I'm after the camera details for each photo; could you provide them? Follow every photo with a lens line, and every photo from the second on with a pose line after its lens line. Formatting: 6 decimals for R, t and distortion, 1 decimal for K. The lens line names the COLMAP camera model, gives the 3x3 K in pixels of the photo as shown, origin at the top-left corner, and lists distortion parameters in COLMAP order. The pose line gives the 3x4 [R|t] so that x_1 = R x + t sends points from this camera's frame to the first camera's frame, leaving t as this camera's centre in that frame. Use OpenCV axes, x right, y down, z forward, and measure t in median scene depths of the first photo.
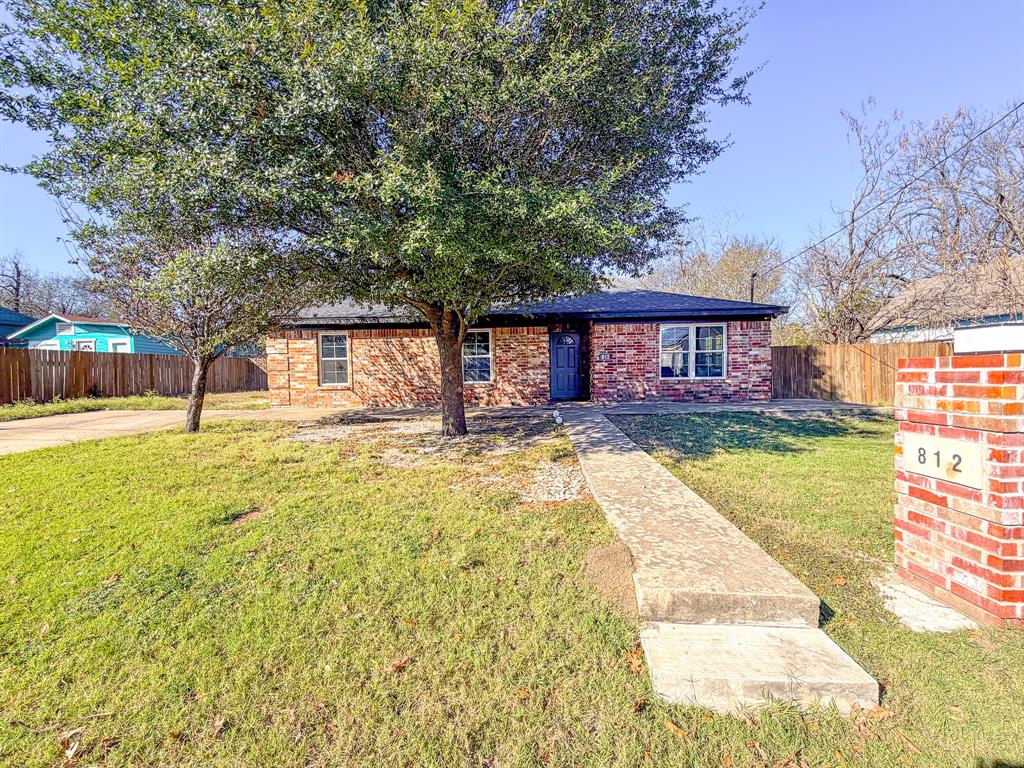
lens RADIAL K [[419.6, 0, 508.6], [0, 419.6, 384.9], [0, 0, 1]] dist [-0.001628, 0.001621]
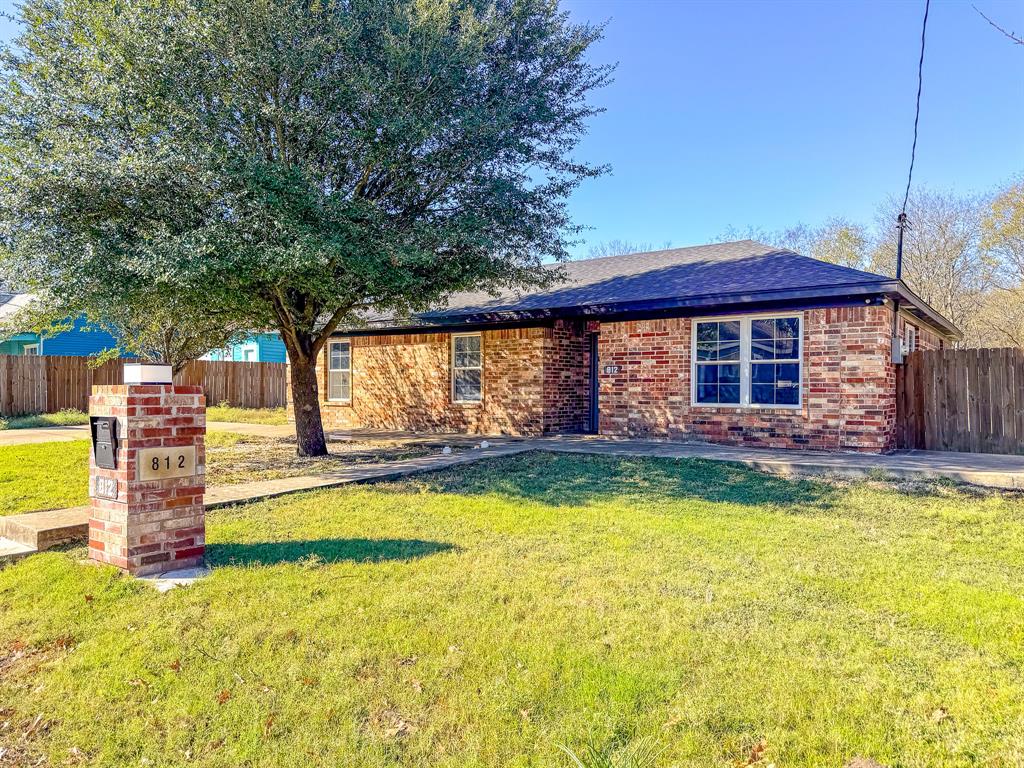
lens RADIAL K [[742.5, 0, 512.5], [0, 742.5, 382.3], [0, 0, 1]] dist [0.106408, -0.017936]
pose [[0.826939, 0.013840, -0.562121, 0.764531], [-0.033370, 0.999143, -0.024490, -0.012047], [0.561300, 0.039010, 0.826693, -0.077731]]
